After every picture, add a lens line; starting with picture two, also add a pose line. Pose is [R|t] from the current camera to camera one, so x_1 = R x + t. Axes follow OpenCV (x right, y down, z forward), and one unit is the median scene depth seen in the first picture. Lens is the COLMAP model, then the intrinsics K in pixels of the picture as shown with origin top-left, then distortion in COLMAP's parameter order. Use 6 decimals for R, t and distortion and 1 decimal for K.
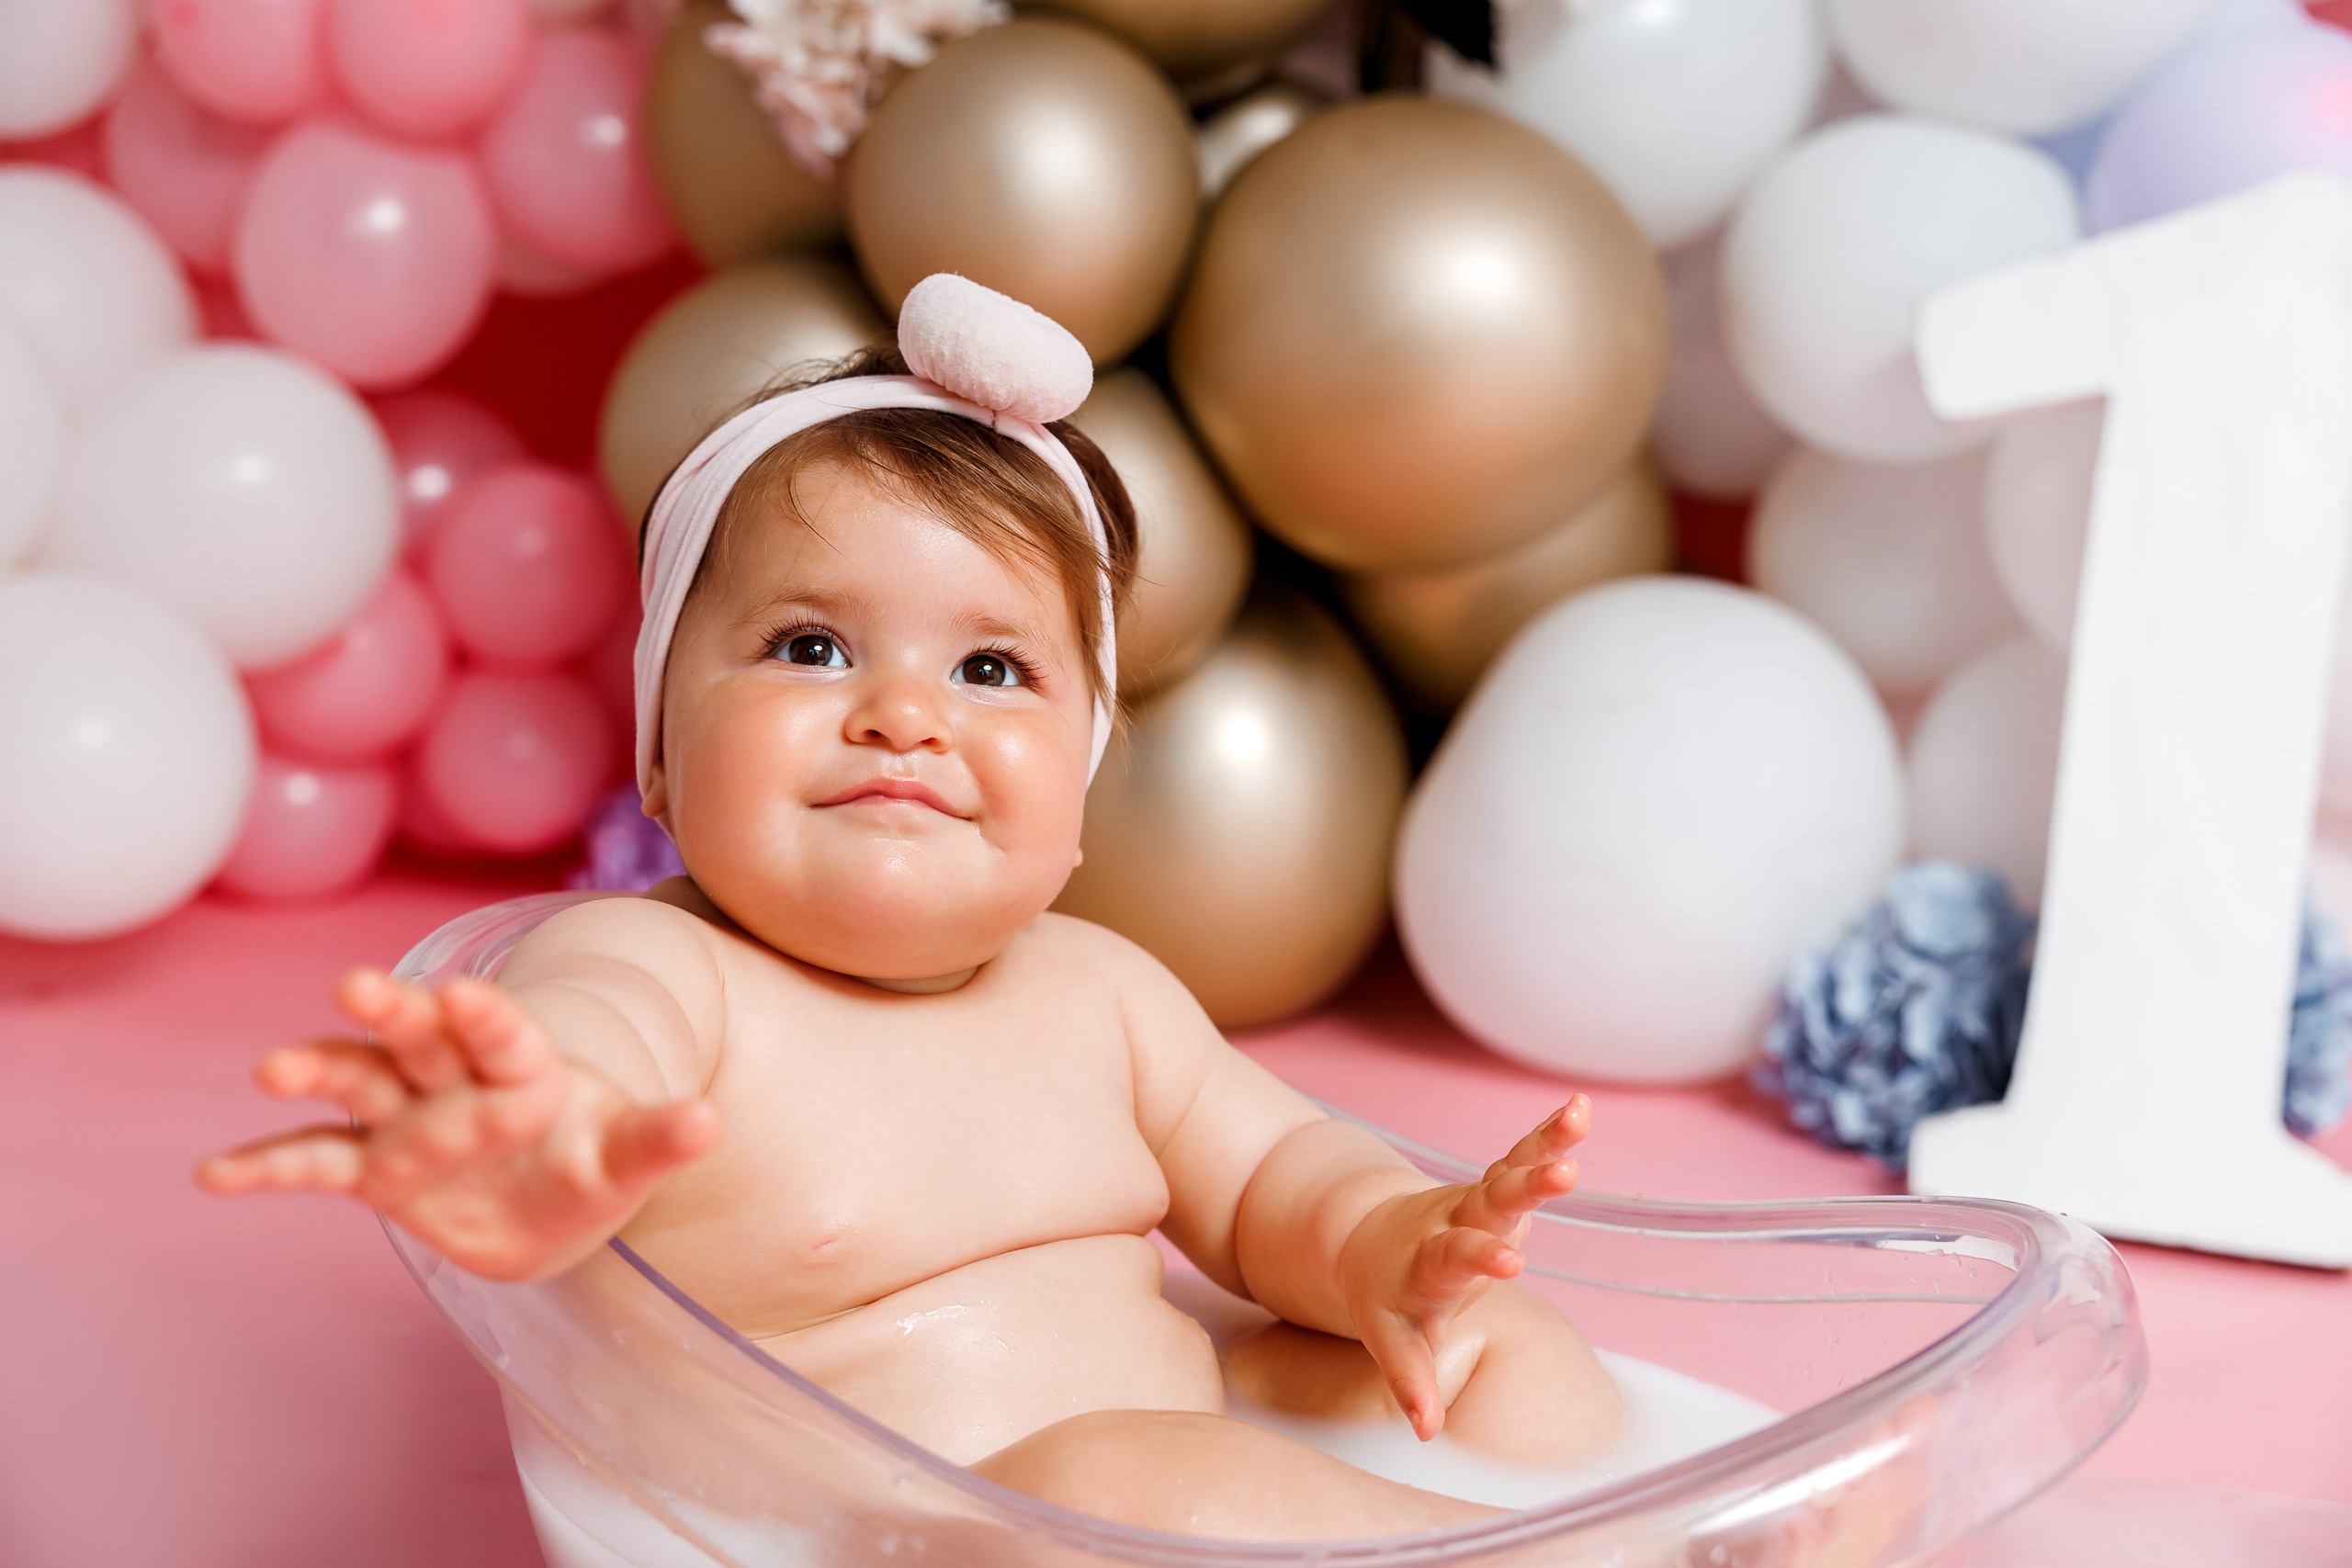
lens RADIAL K [[3188.5, 0, 1172.7], [0, 3188.5, 782.0], [0, 0, 1]] dist [0.029278, 0.000000]
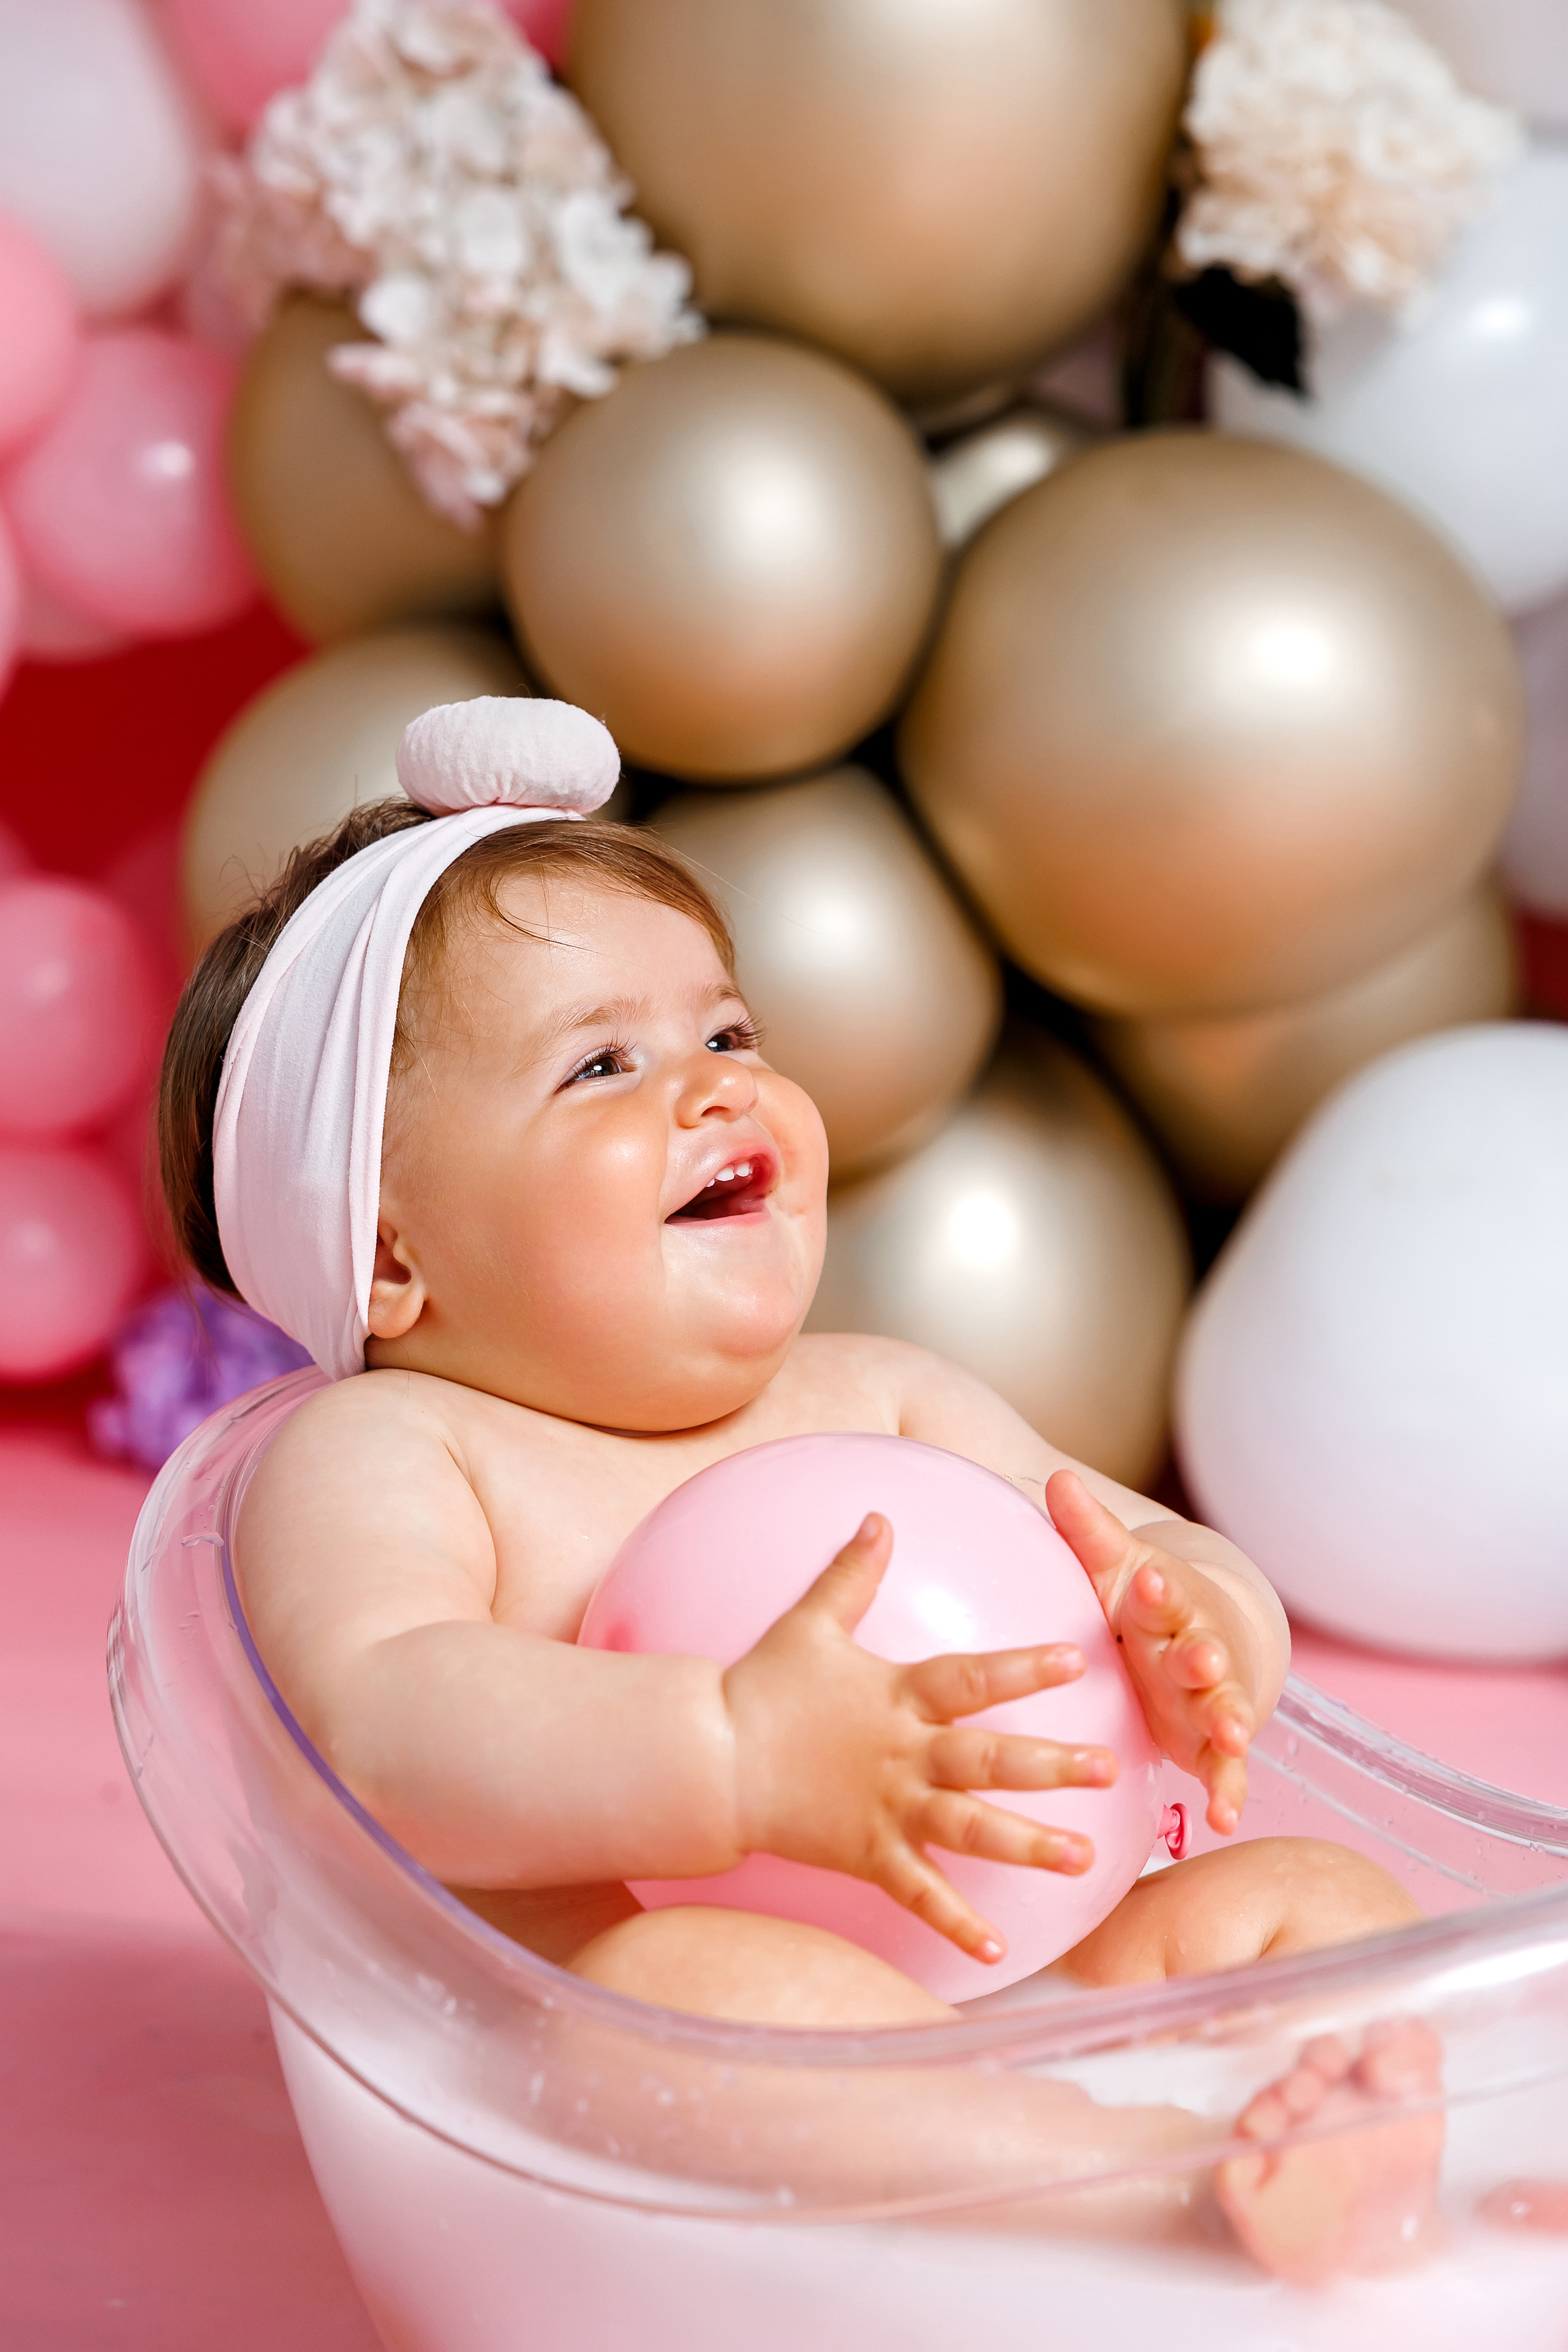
lens RADIAL K [[4740.3, 0, 788.0], [0, 4740.3, 1185.2], [0, 0, 1]] dist [0.136020, 0.000000]
pose [[0.999856, -0.000477, 0.016983, -0.050090], [0.000926, 0.999651, -0.026384, 0.007057], [-0.016964, 0.026396, 0.999508, -0.194476]]
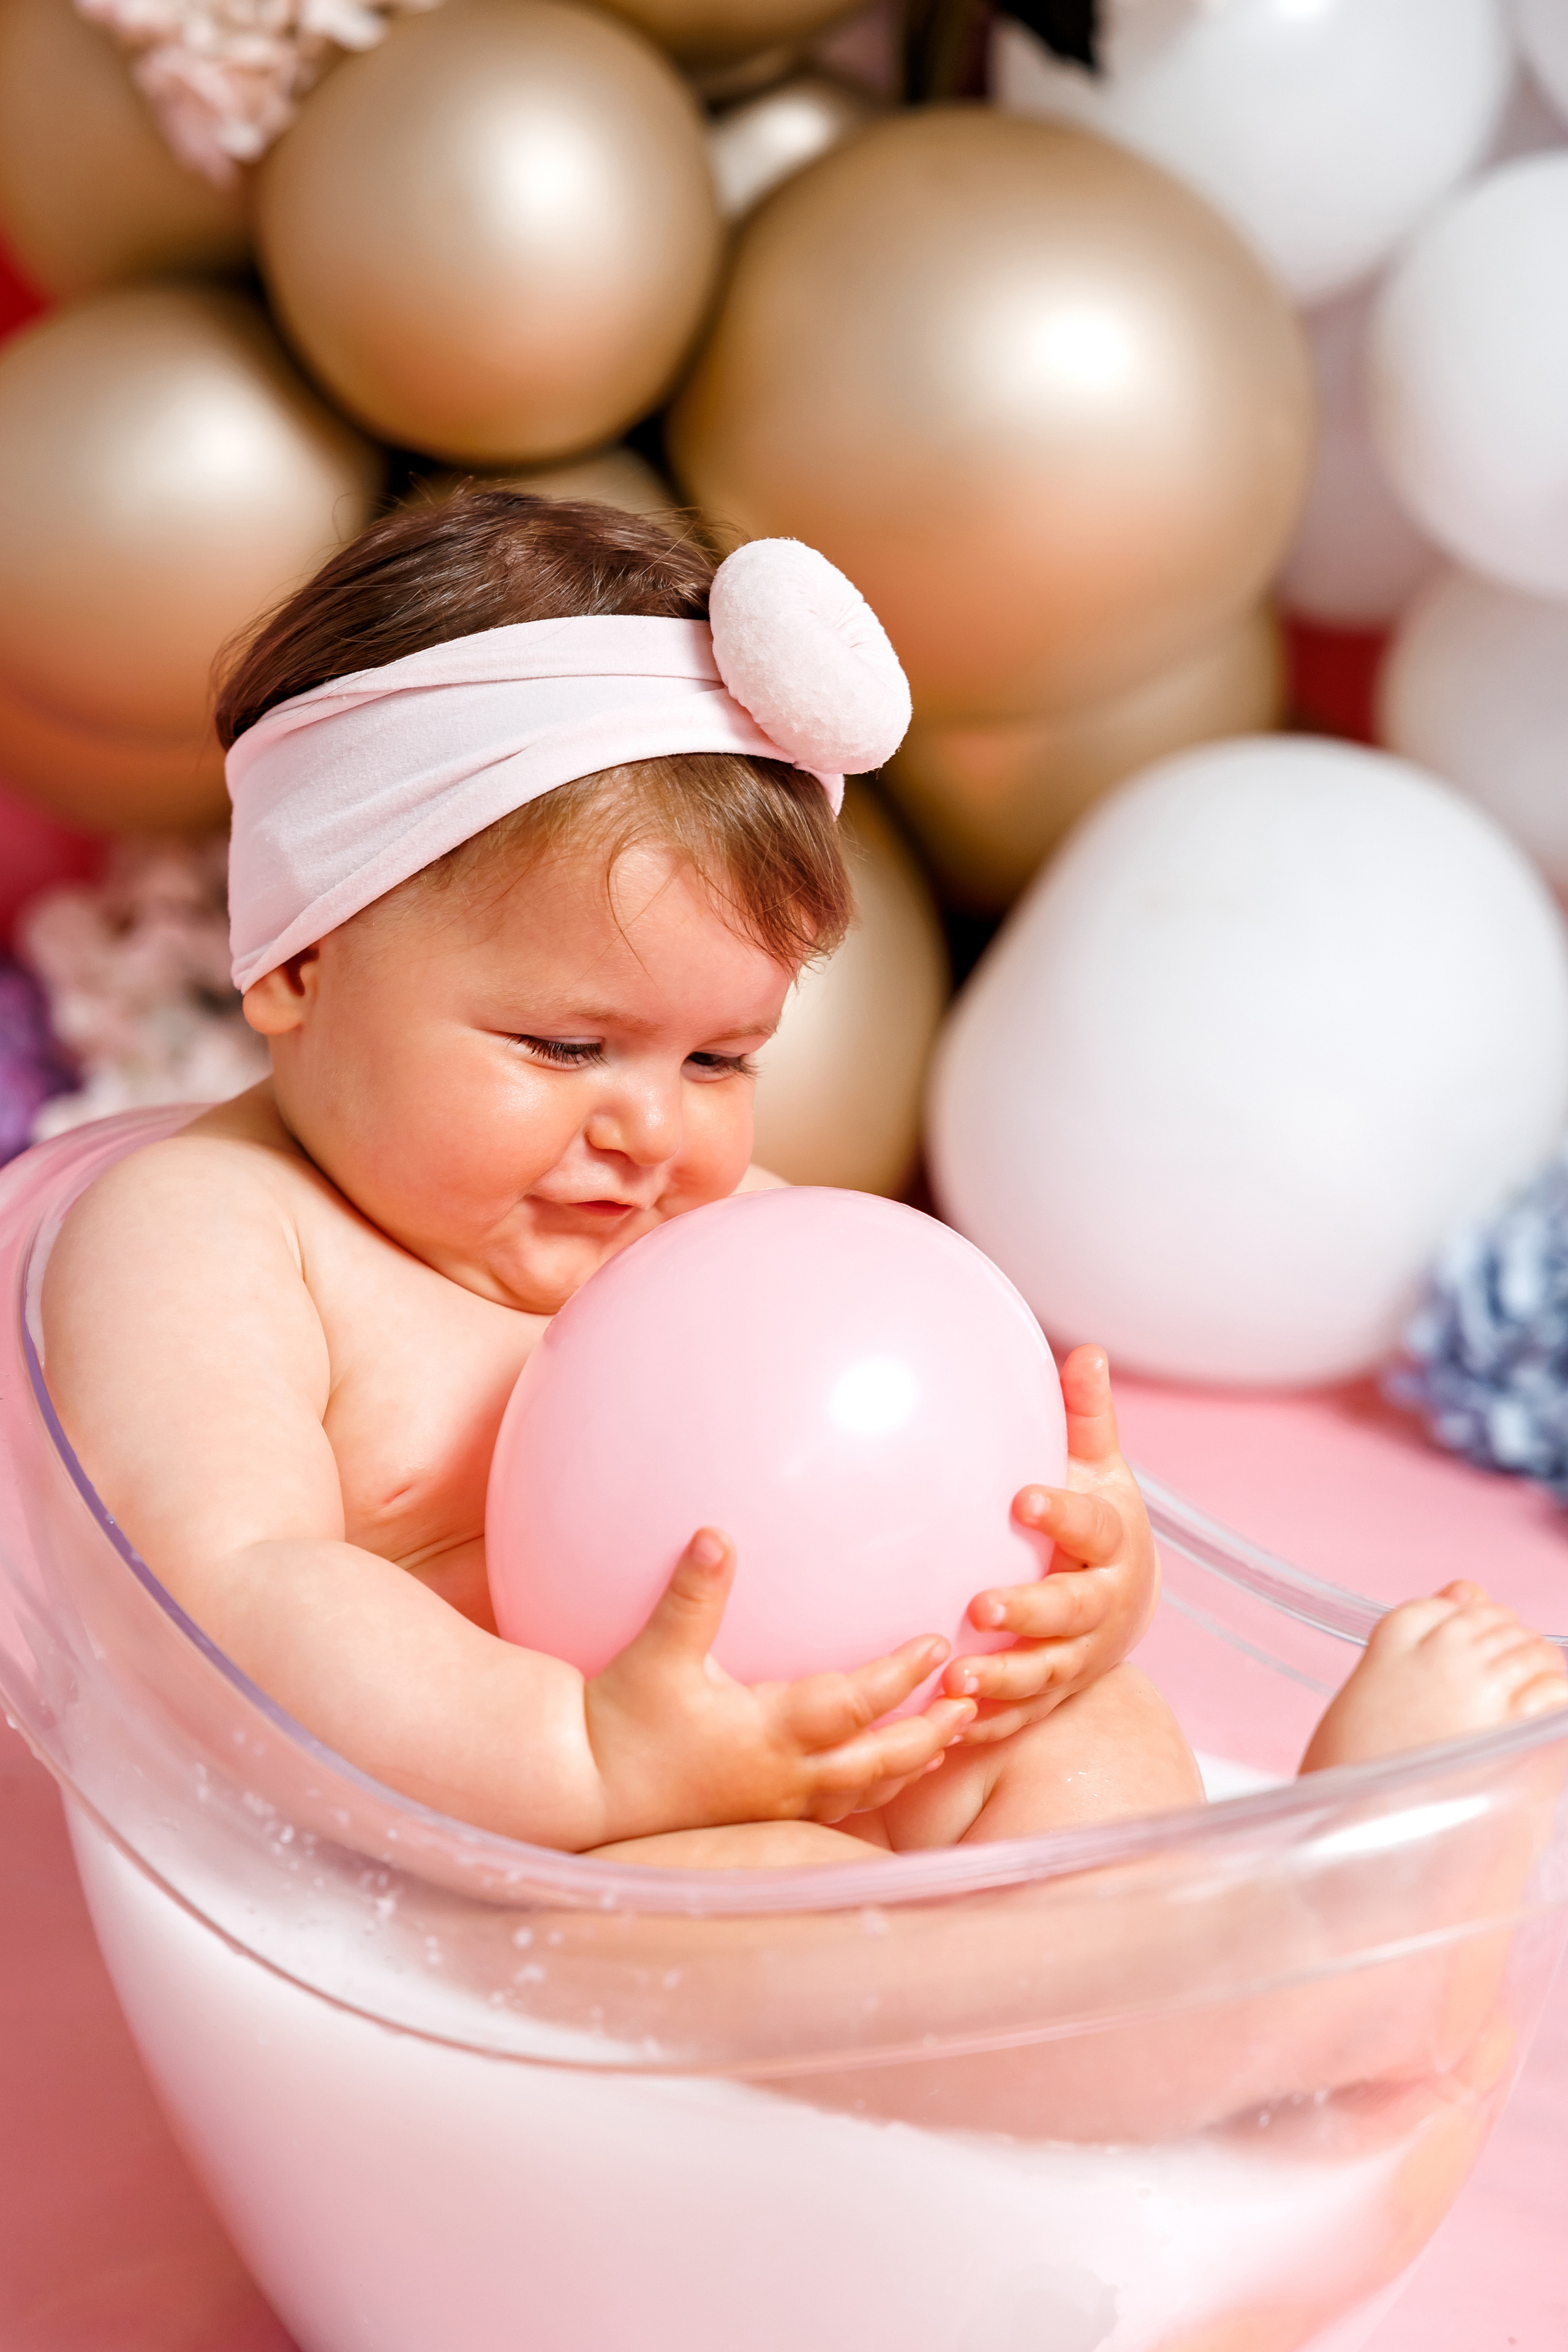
lens RADIAL K [[4740.3, 0, 774.2], [0, 4740.3, 1173.7], [0, 0, 1]] dist [0.136020, 0.000000]
pose [[0.995489, 0.018124, 0.093134, -0.080800], [-0.022979, 0.998418, 0.051324, -0.015953], [-0.092056, -0.053232, 0.994330, -0.155442]]
